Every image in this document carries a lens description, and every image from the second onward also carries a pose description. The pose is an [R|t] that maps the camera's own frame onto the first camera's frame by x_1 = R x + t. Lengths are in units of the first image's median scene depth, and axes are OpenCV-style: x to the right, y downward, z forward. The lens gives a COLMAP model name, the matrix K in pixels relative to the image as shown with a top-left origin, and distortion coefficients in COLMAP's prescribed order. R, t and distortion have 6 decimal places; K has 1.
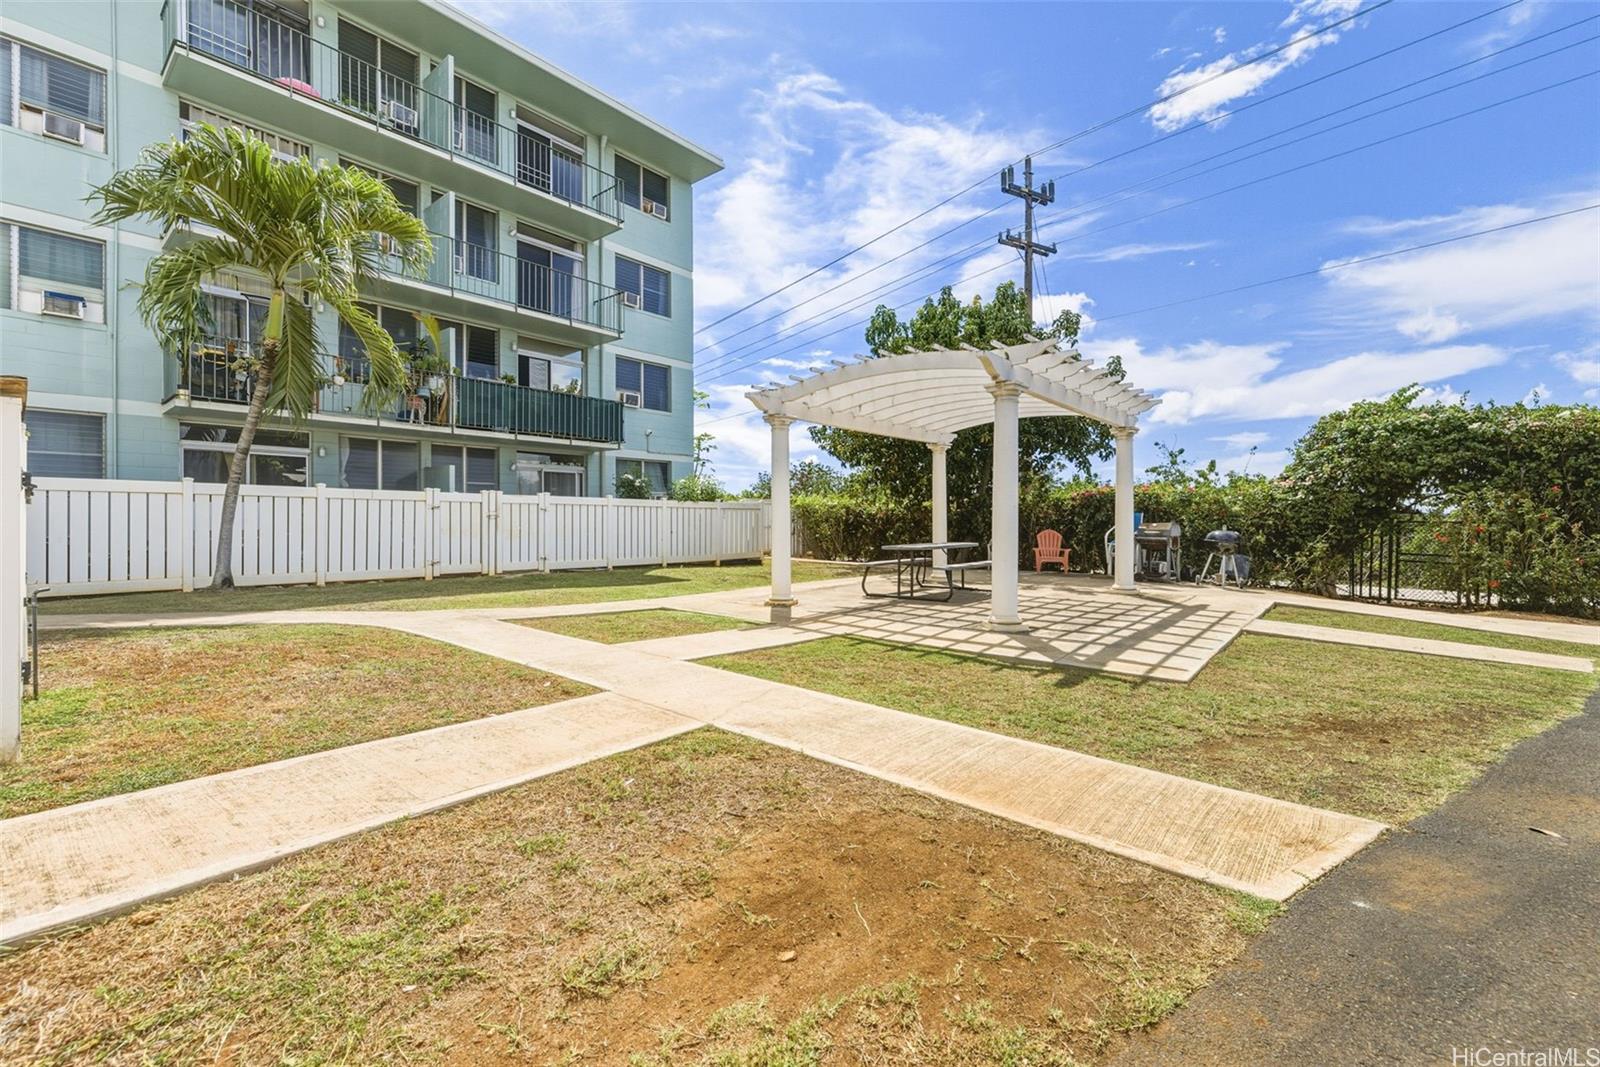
lens RADIAL K [[670.8, 0, 791.3], [0, 670.8, 522.5], [0, 0, 1]] dist [0.013530, -0.004935]
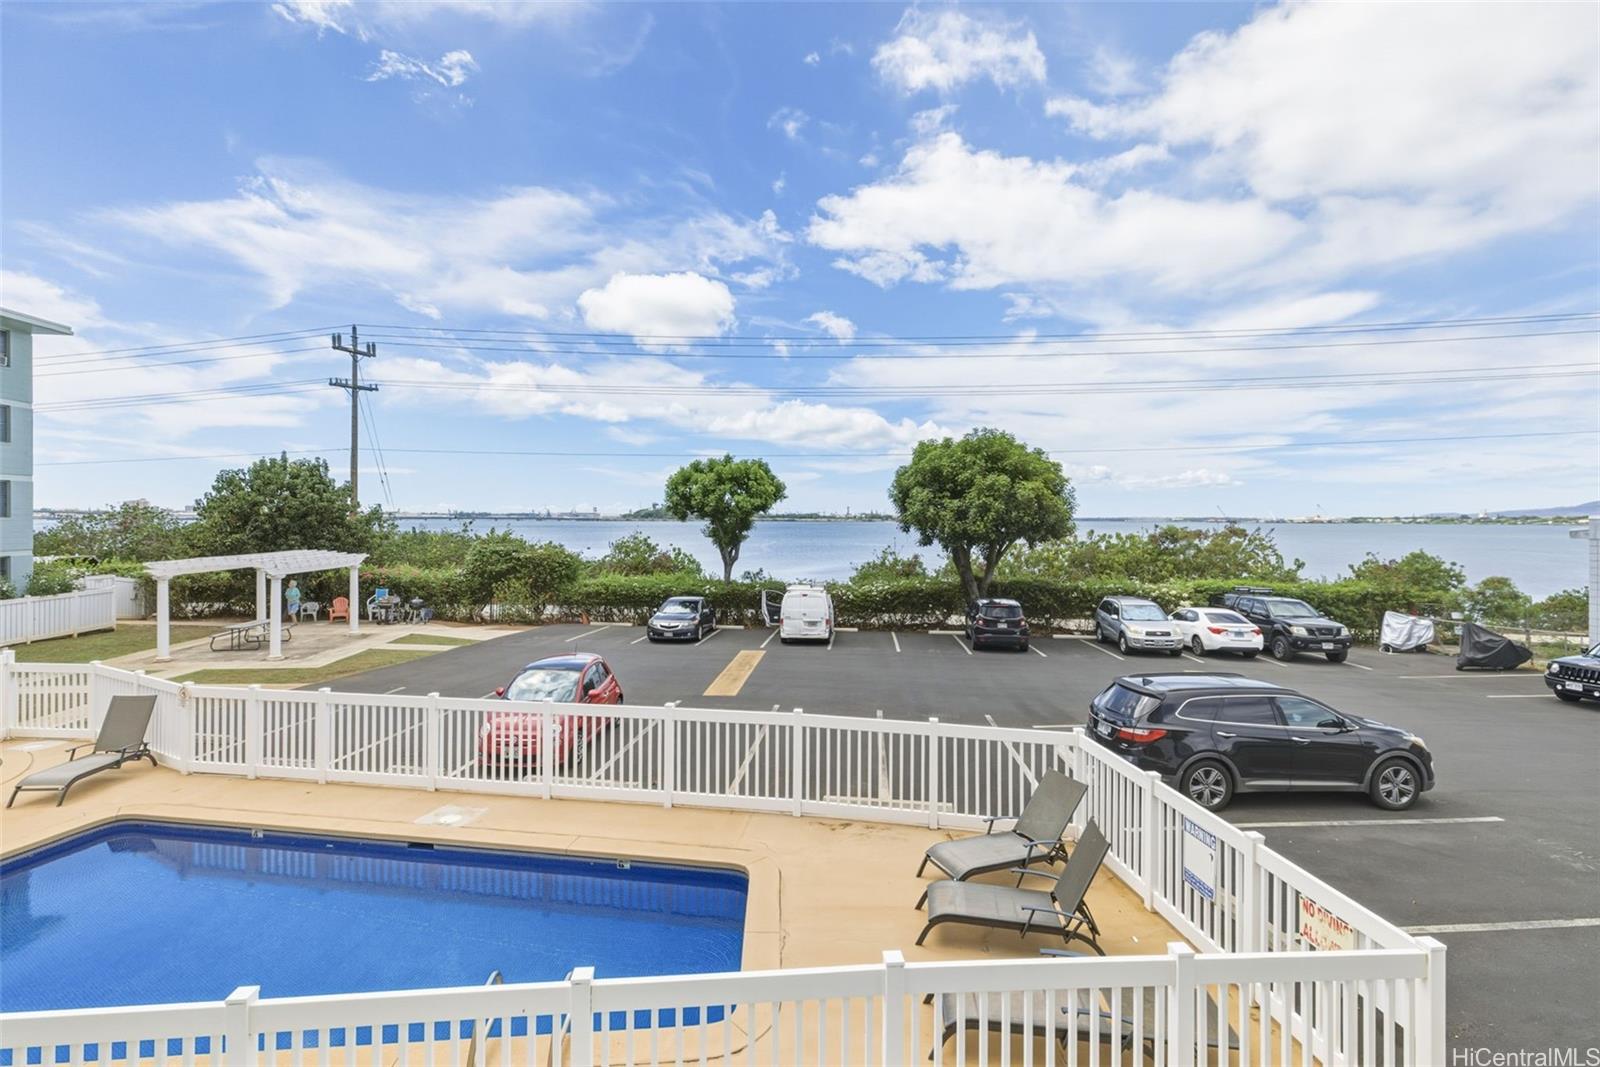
lens RADIAL K [[702.9, 0, 795.2], [0, 702.9, 527.3], [0, 0, 1]] dist [0.001967, 0.000258]
pose [[0.694903, -0.005177, 0.719085, -0.113591], [-0.001456, 0.999962, 0.008606, -0.166478], [-0.719102, -0.007028, 0.694869, -1.026838]]
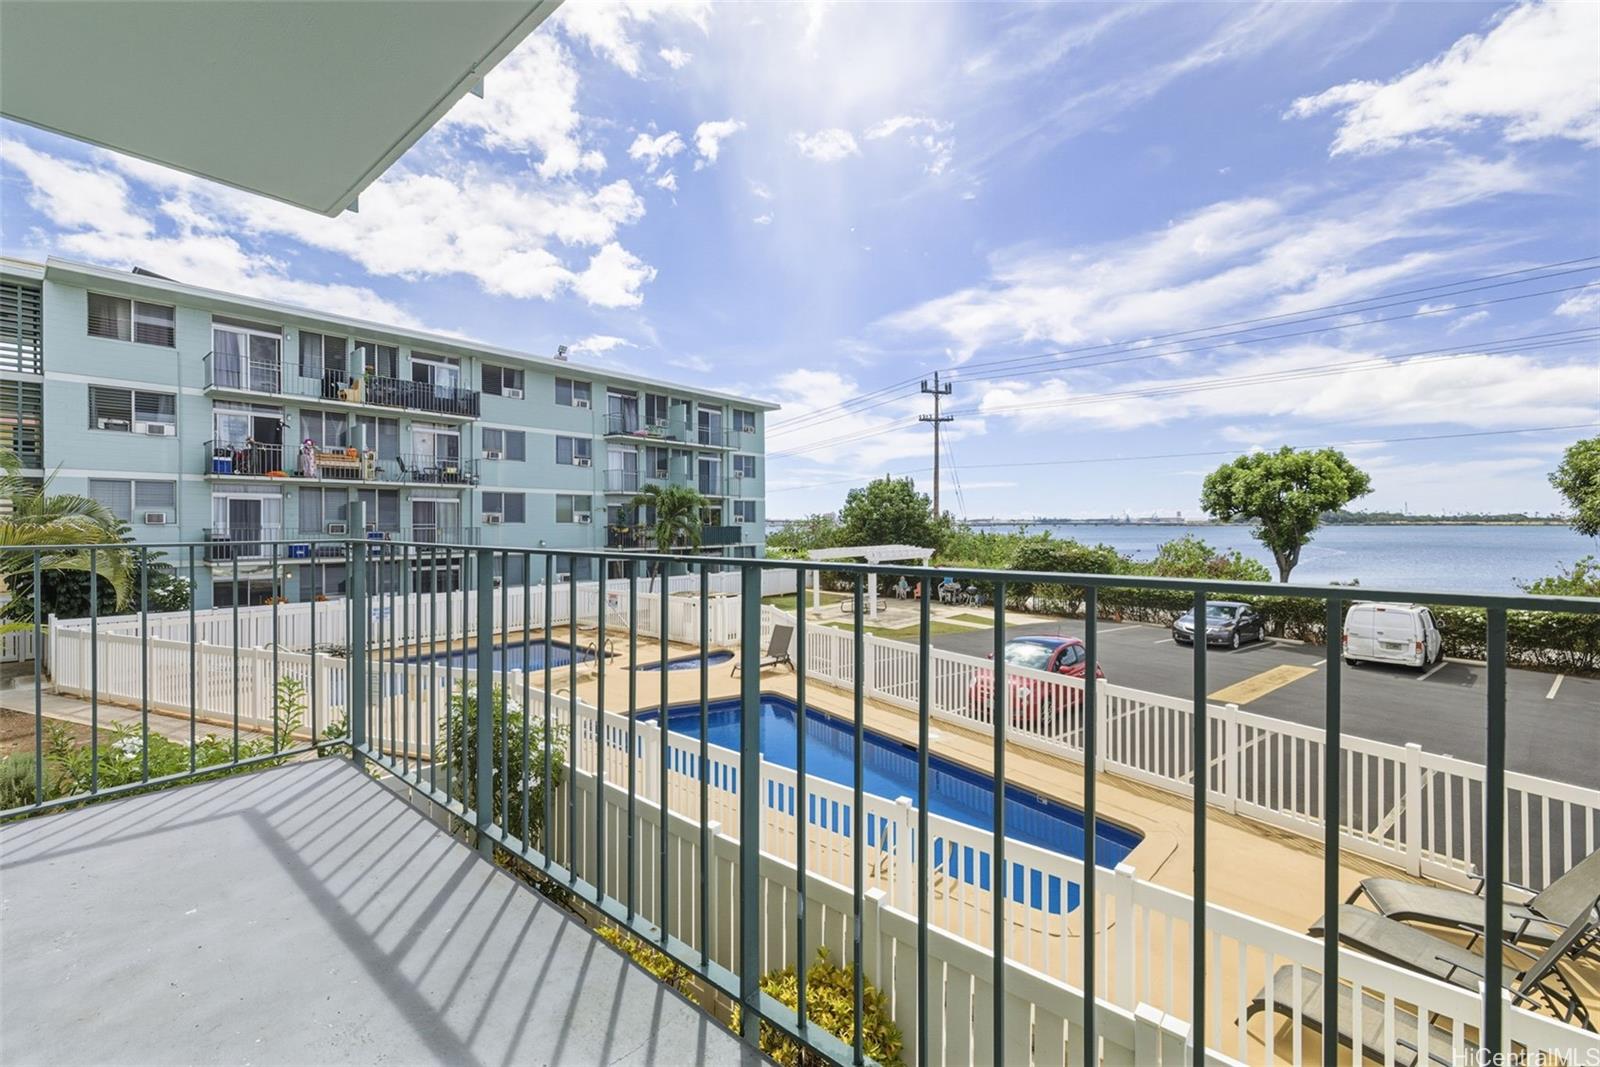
lens RADIAL K [[655.0, 0, 795.5], [0, 655.0, 529.9], [0, 0, 1]] dist [0.012350, -0.004483]
pose [[0.999989, -0.001686, 0.004281, -0.065231], [0.001664, 0.999986, 0.005078, -0.158274], [-0.004289, -0.005071, 0.999978, -1.125573]]
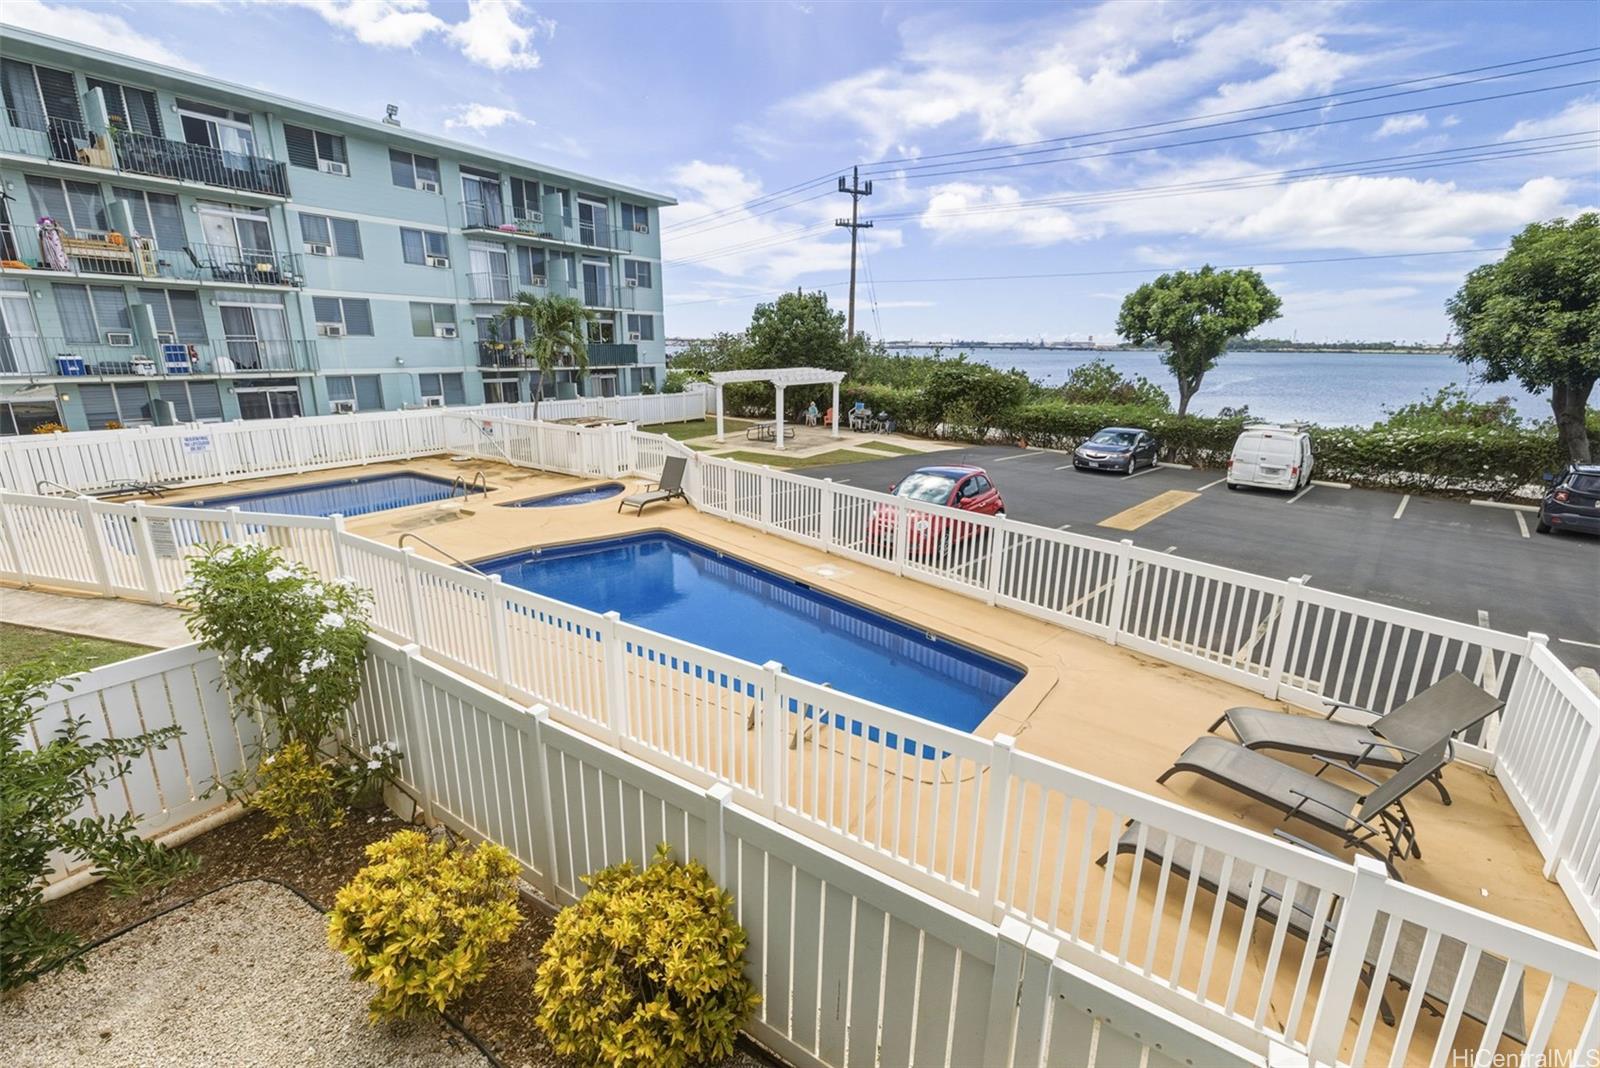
lens RADIAL K [[670.8, 0, 791.3], [0, 670.8, 523.0], [0, 0, 1]] dist [0.013530, -0.004935]
pose [[0.991910, -0.021138, 0.125173, -0.042762], [-0.011318, 0.967386, 0.253054, -0.156994], [-0.126440, -0.252423, 0.959320, -1.078115]]
